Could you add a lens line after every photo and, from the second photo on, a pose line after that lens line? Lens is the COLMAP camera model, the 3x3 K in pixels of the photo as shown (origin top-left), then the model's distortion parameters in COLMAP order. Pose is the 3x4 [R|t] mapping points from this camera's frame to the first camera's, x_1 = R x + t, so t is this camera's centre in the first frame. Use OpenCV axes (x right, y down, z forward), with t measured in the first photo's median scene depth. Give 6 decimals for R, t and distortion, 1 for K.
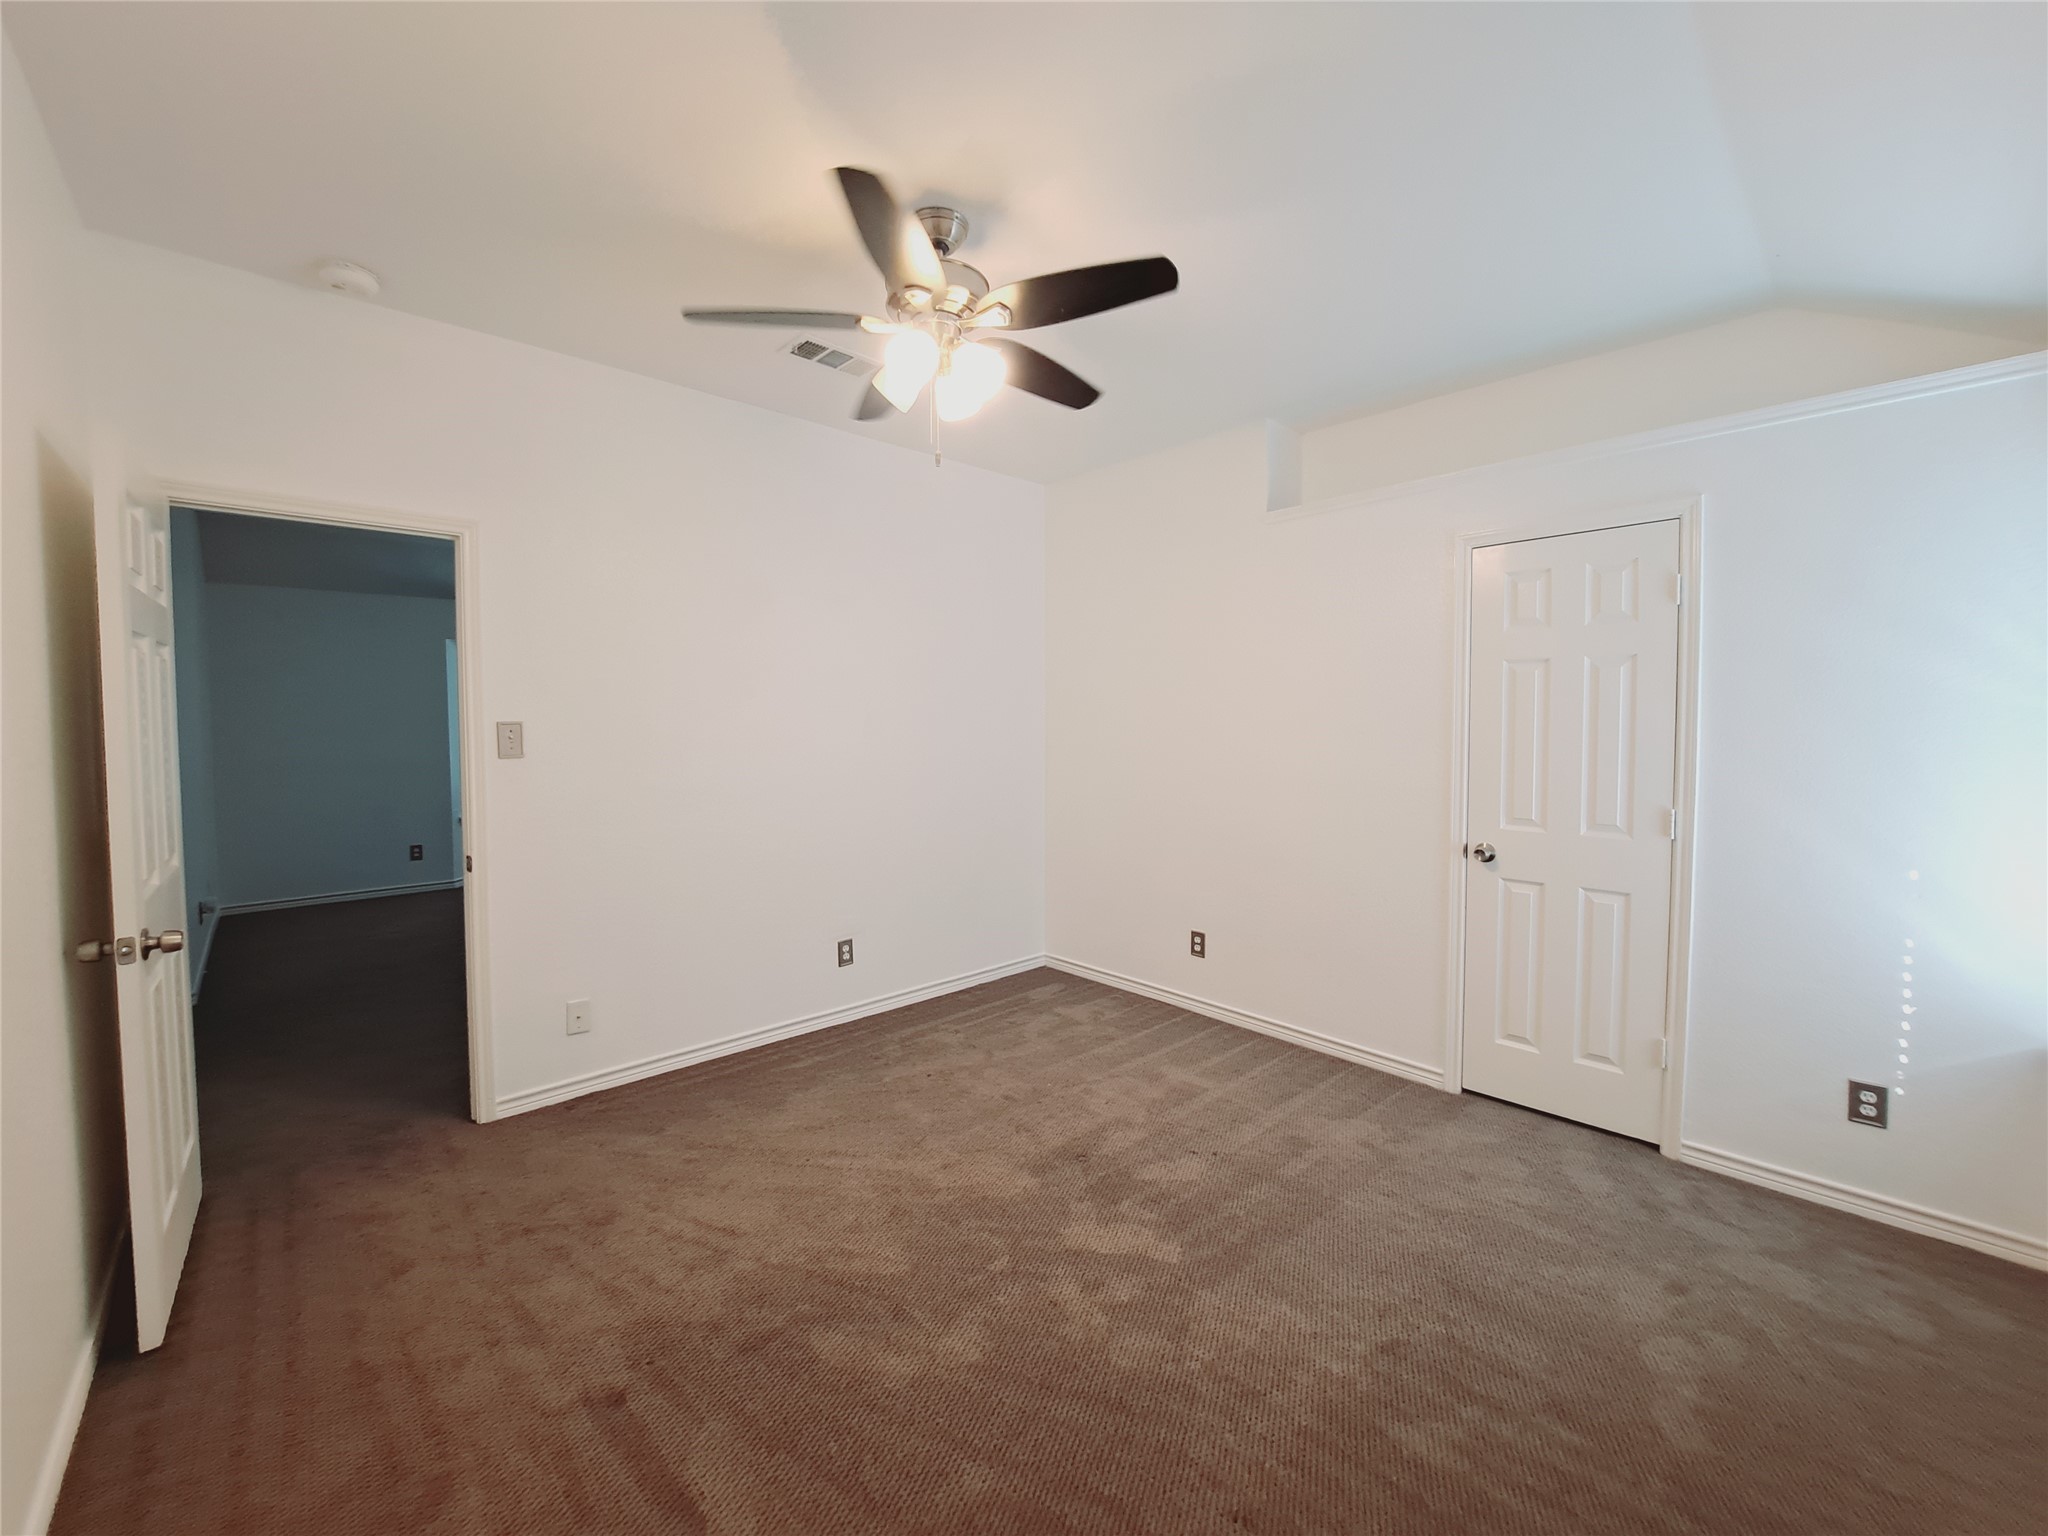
lens RADIAL K [[815.9, 0, 1009.8], [0, 815.9, 753.8], [0, 0, 1]] dist [-0.015253, 0.000145]
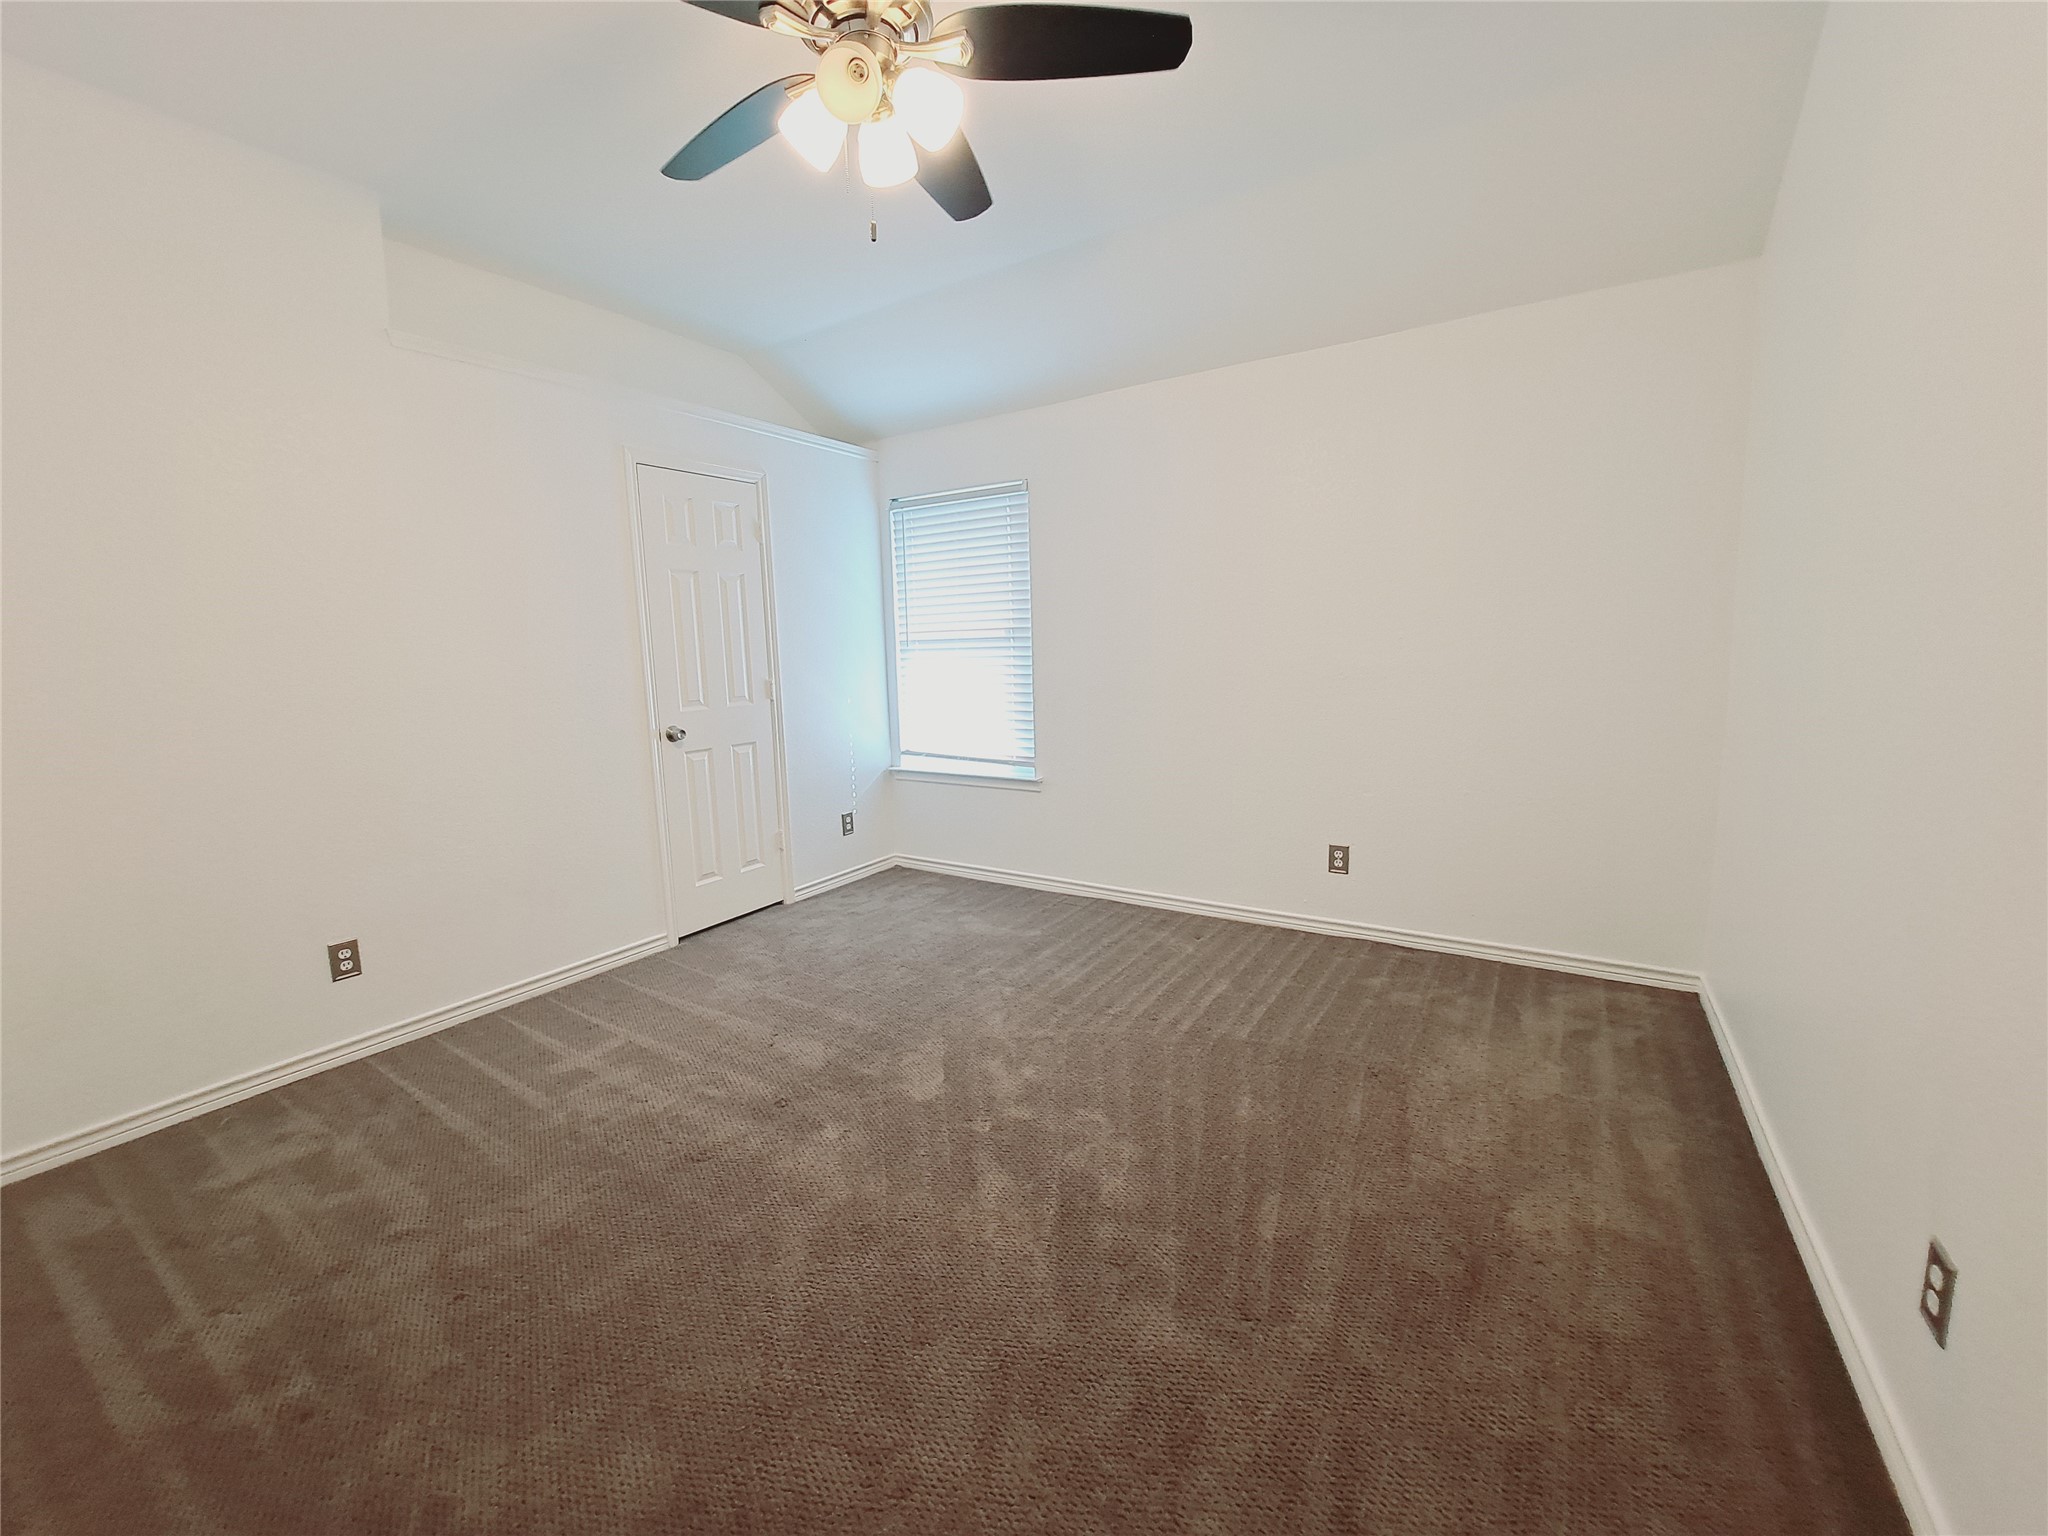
lens RADIAL K [[817.5, 0, 994.3], [0, 817.5, 753.2], [0, 0, 1]] dist [-0.010546, -0.005656]
pose [[-0.230529, -0.121703, 0.965425, -0.685289], [0.070203, 0.987482, 0.141247, 0.015642], [-0.970530, 0.100337, -0.219100, 0.834399]]
